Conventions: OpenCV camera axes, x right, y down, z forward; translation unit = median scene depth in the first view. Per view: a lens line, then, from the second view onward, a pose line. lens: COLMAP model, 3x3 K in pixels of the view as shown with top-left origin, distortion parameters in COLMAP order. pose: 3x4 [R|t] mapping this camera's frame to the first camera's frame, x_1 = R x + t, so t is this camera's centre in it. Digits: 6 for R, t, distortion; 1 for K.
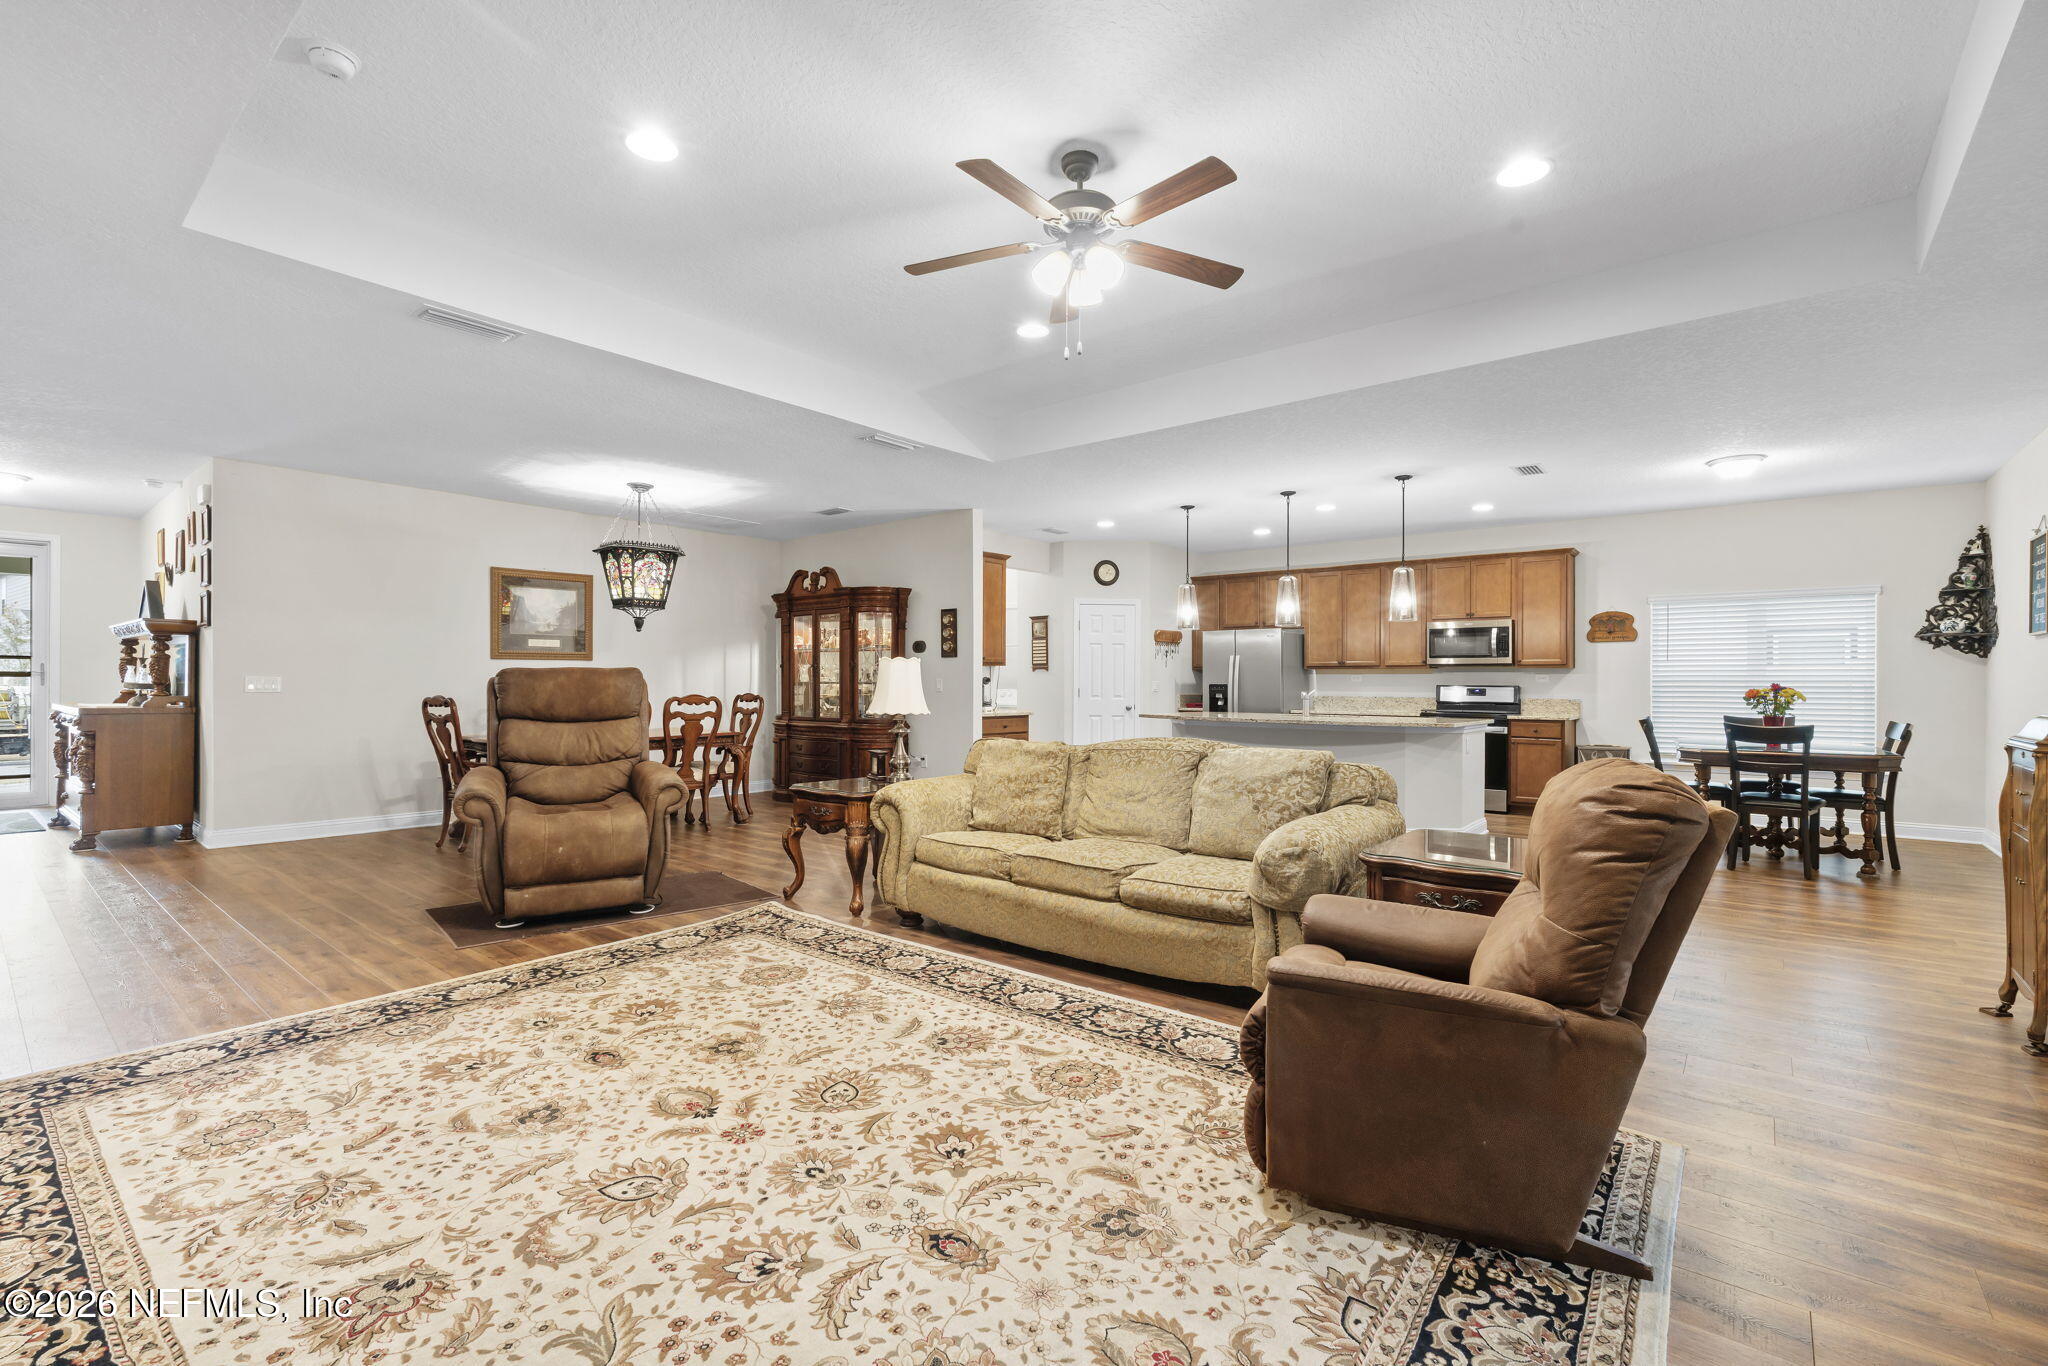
lens RADIAL K [[893.2, 0, 1017.6], [0, 893.2, 688.6], [0, 0, 1]] dist [-0.009903, 0.000379]
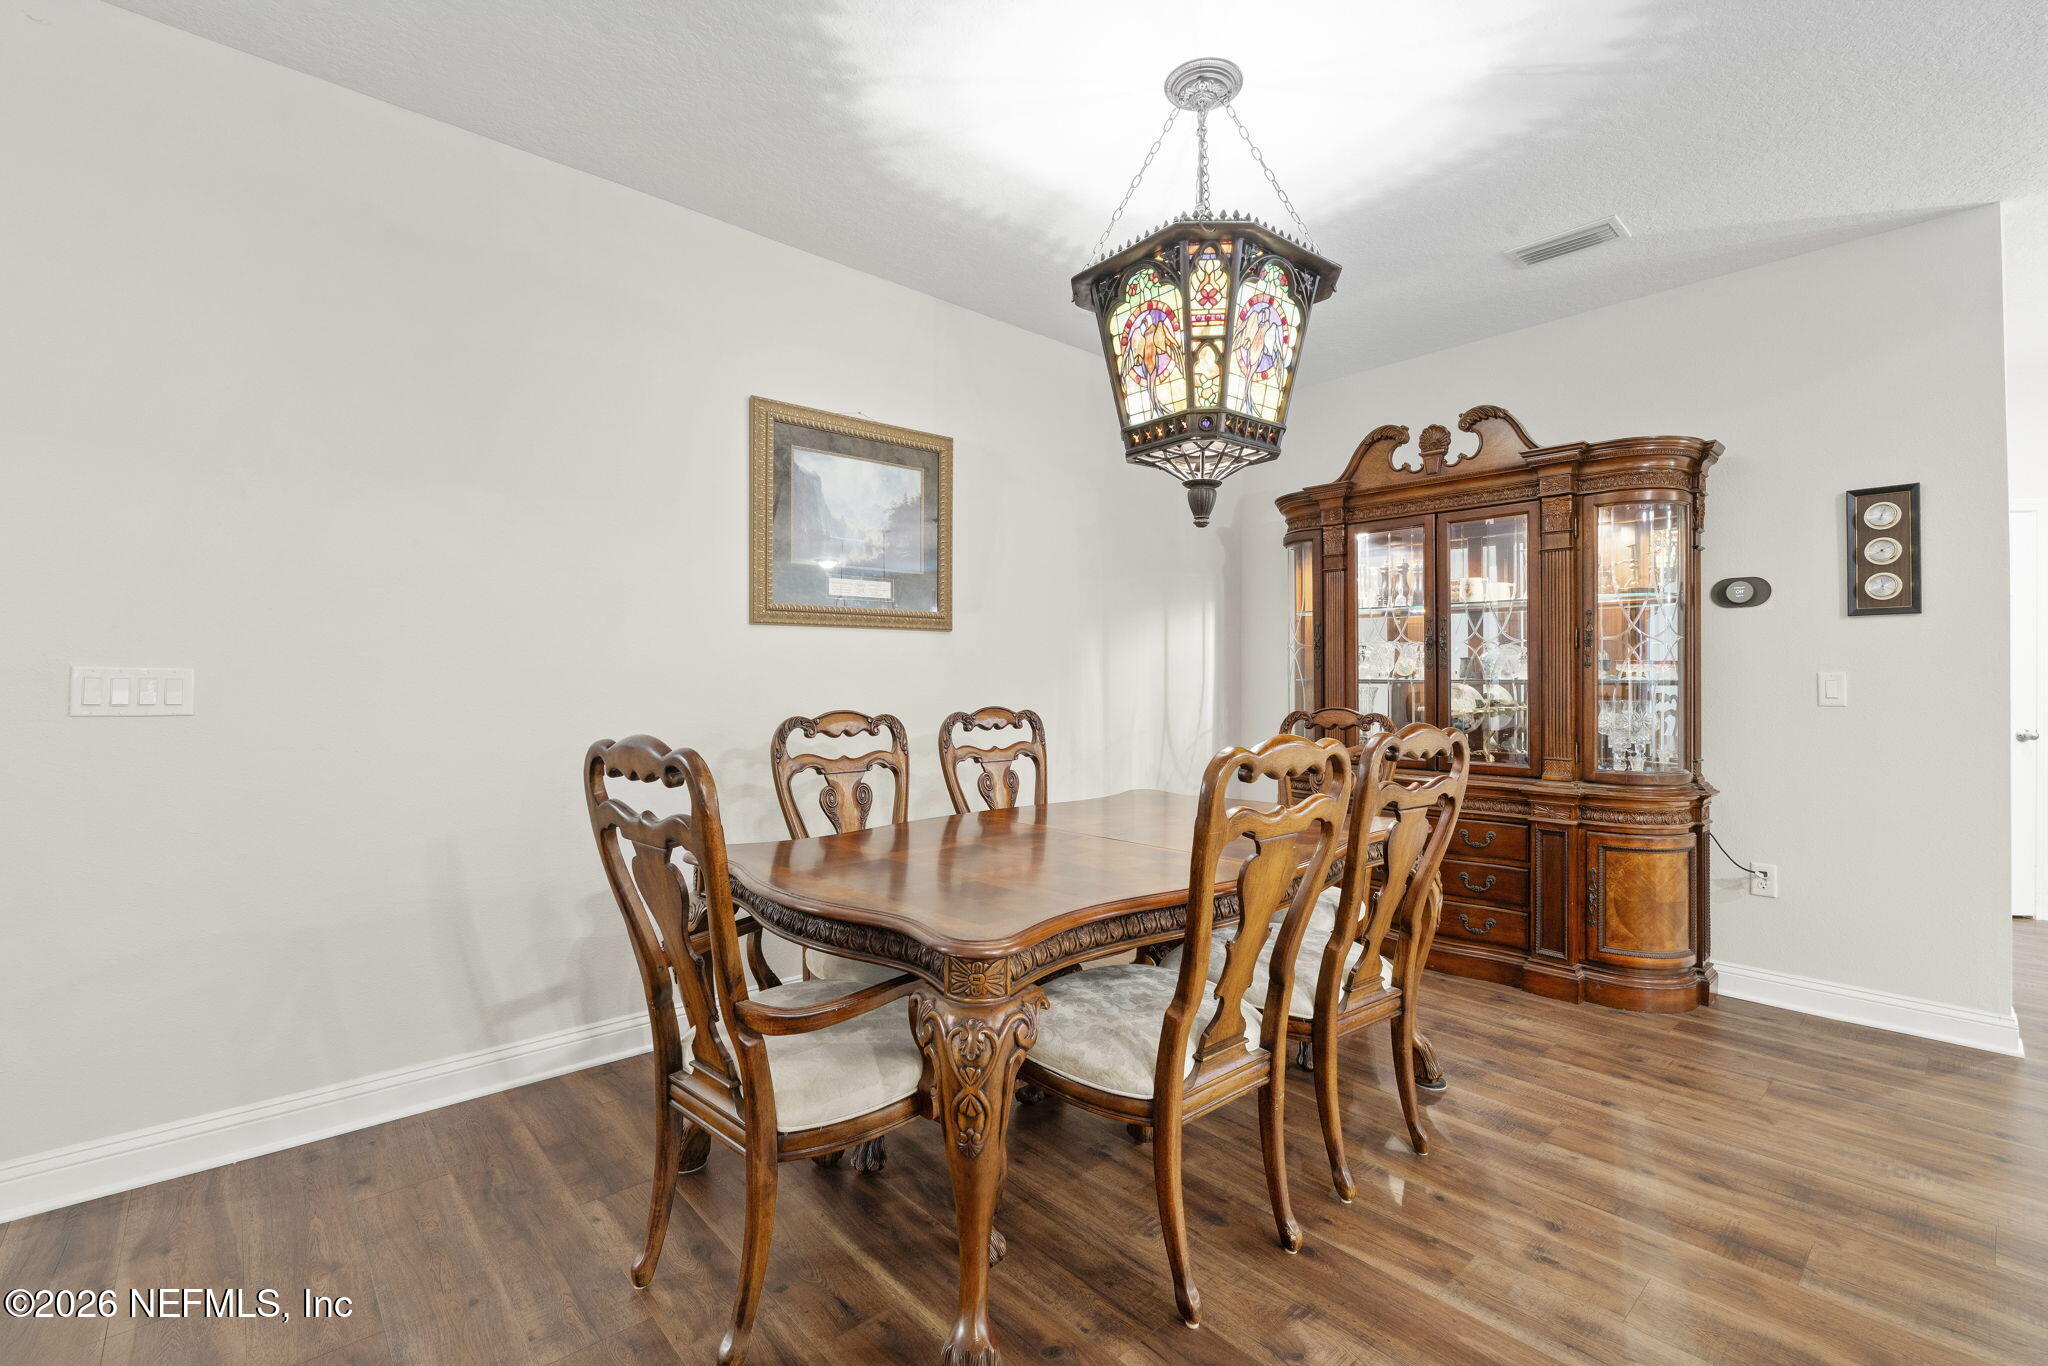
lens RADIAL K [[888.9, 0, 1016.9], [0, 888.9, 673.9], [0, 0, 1]] dist [-0.010580, 0.000041]
pose [[0.987968, -0.001163, -0.154657, -0.373752], [-0.000584, 0.999937, -0.011251, -0.005303], [0.154660, 0.011206, 0.987904, 0.565345]]
